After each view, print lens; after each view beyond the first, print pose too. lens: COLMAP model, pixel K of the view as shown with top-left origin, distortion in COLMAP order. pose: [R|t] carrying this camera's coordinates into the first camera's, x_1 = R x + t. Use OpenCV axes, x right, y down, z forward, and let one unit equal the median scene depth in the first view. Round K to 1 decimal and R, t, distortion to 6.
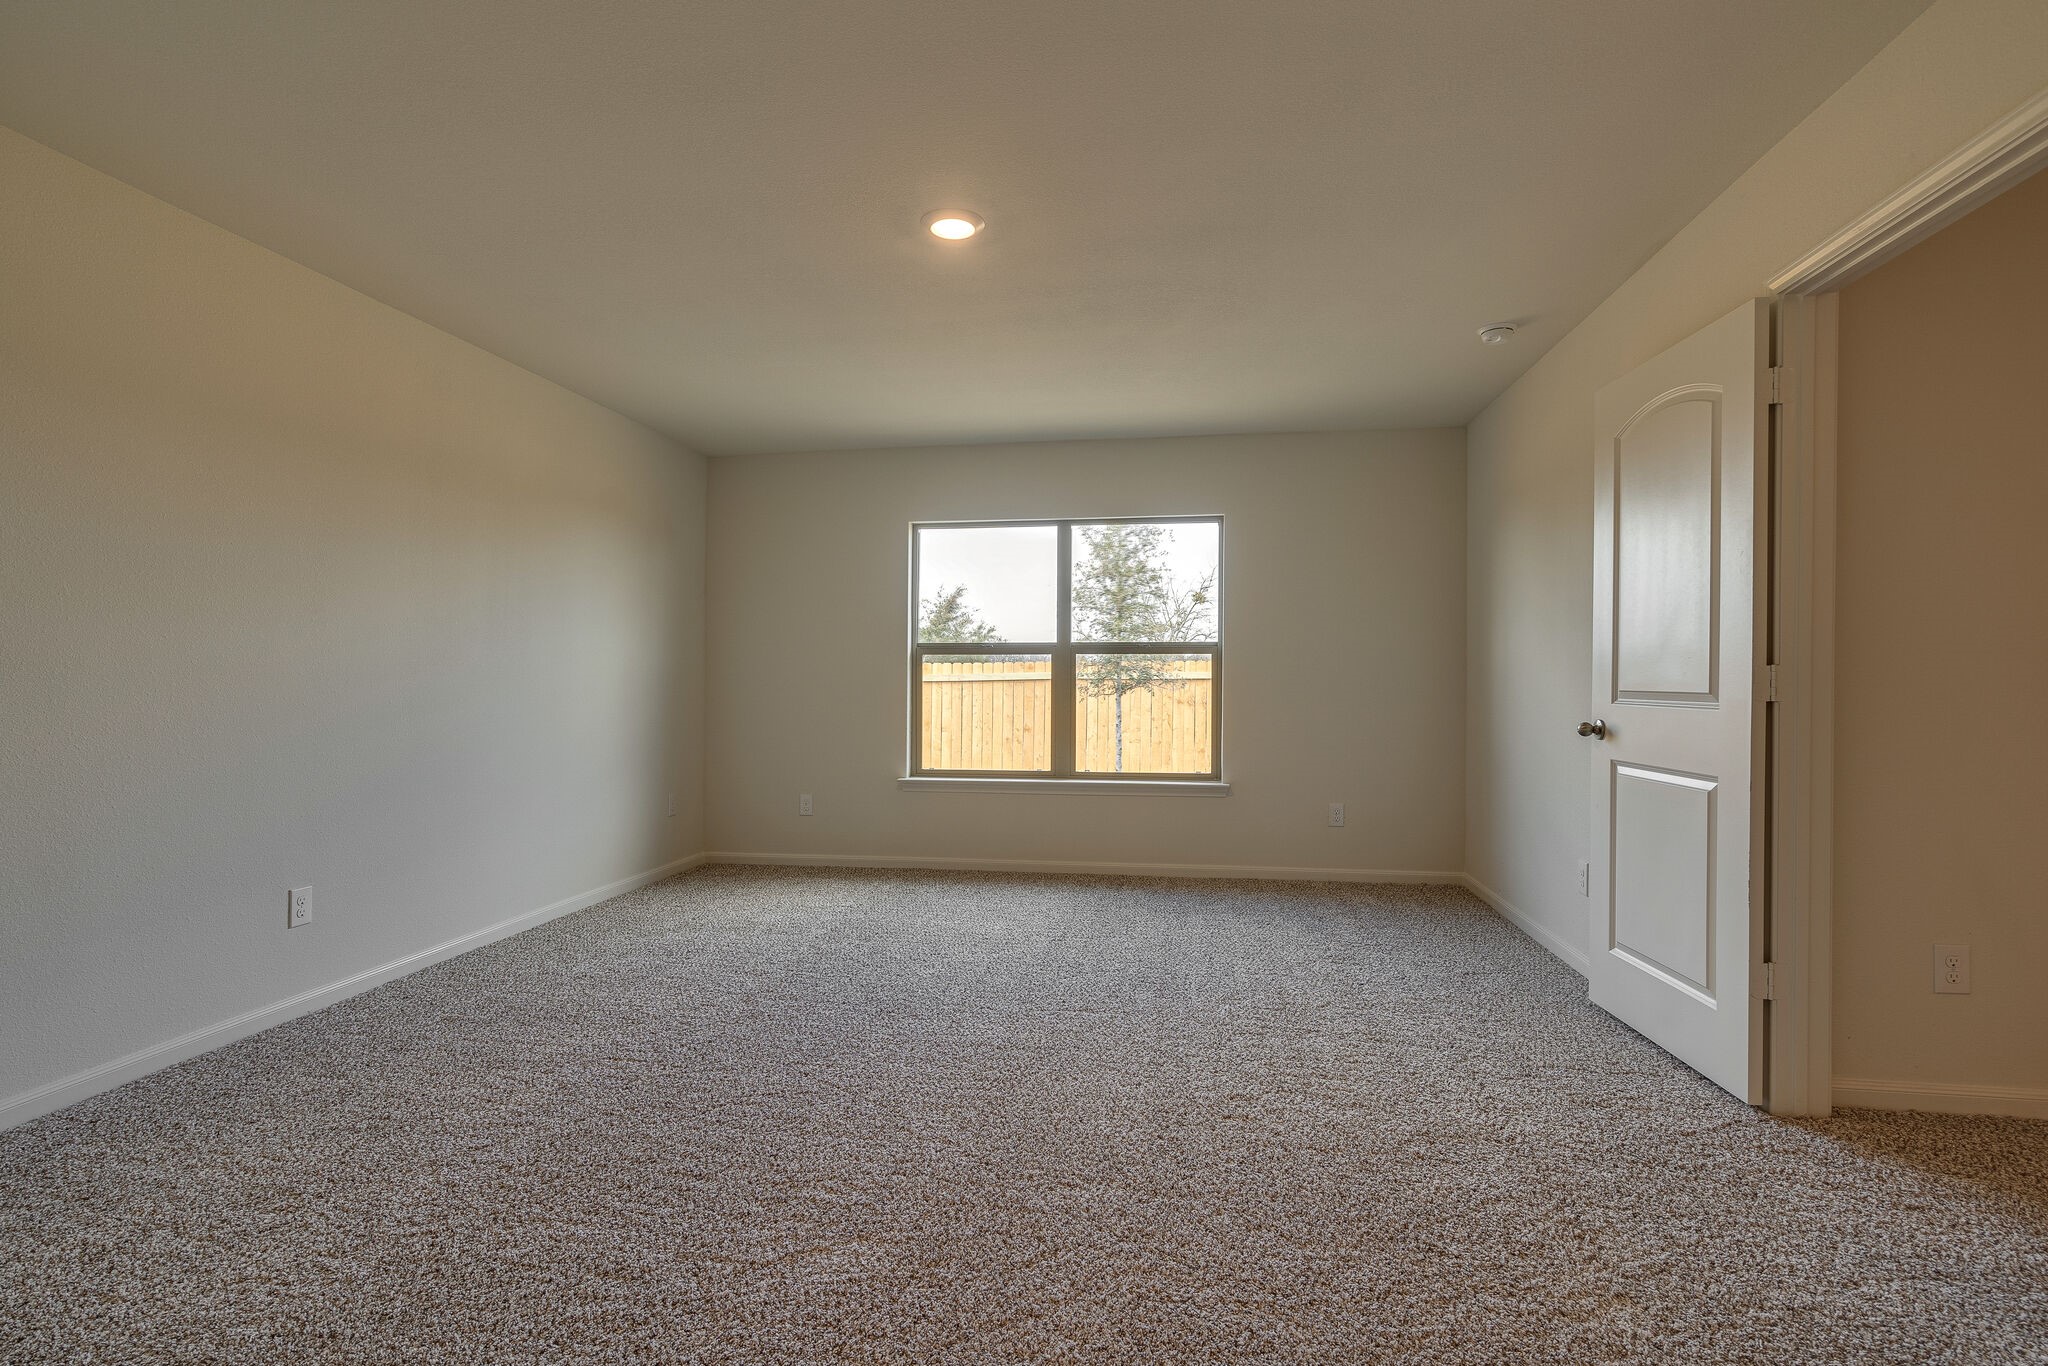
lens RADIAL K [[959.3, 0, 1020.9], [0, 959.3, 672.0], [0, 0, 1]] dist [-0.001694, -0.000054]
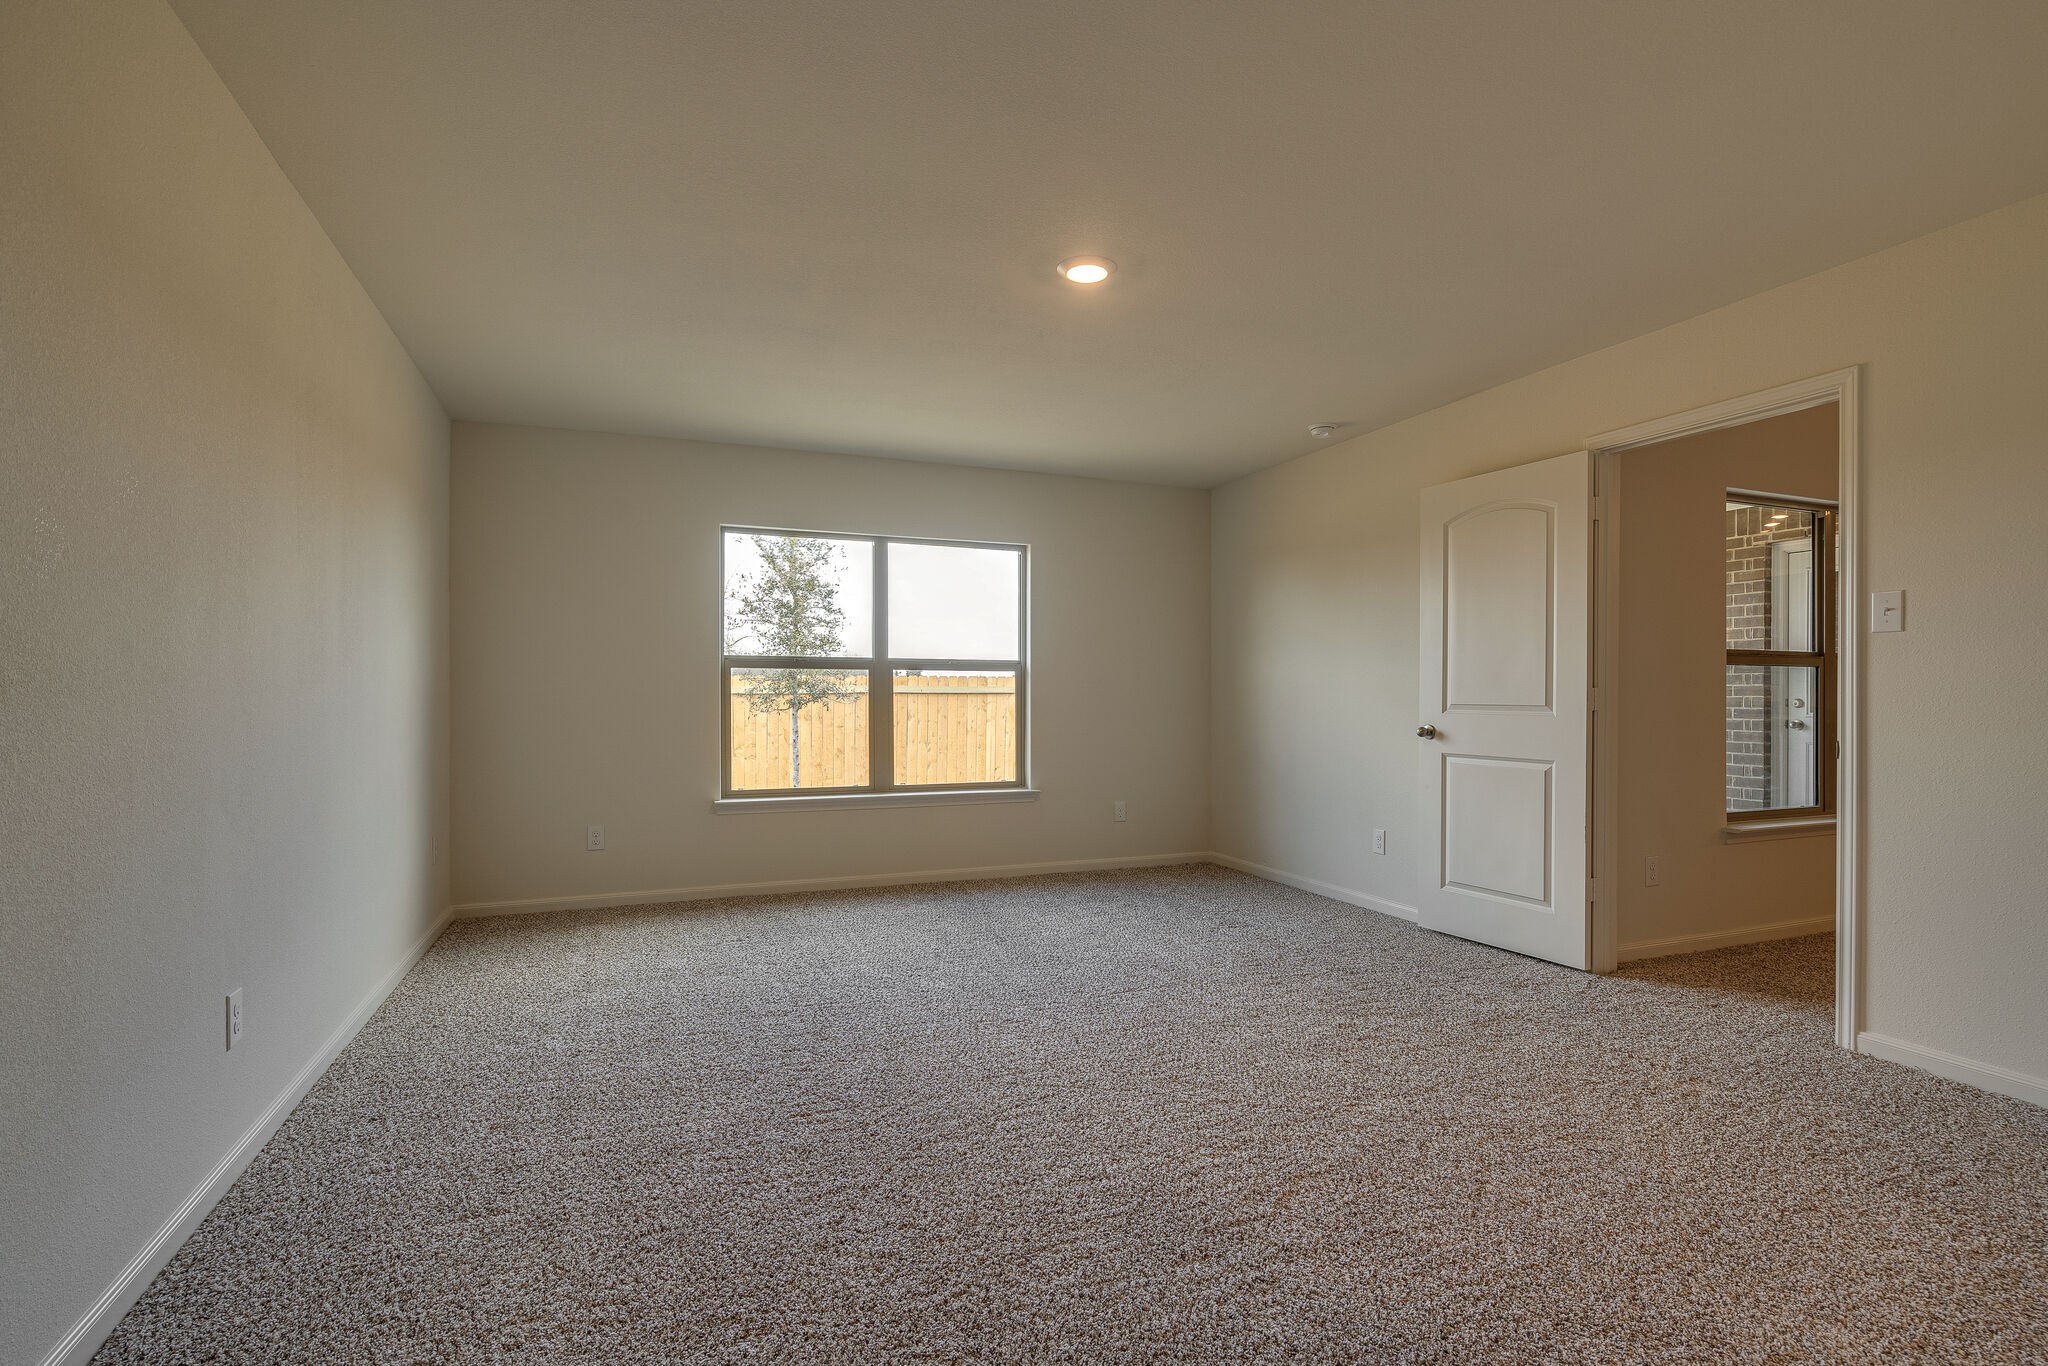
lens RADIAL K [[956.8, 0, 1026.5], [0, 956.8, 696.8], [0, 0, 1]] dist [-0.000109, 0.000405]
pose [[0.856961, 0.001407, 0.515380, -0.346677], [-0.007053, 0.999935, 0.008998, -0.000025], [-0.515333, -0.011346, 0.856915, 0.060055]]
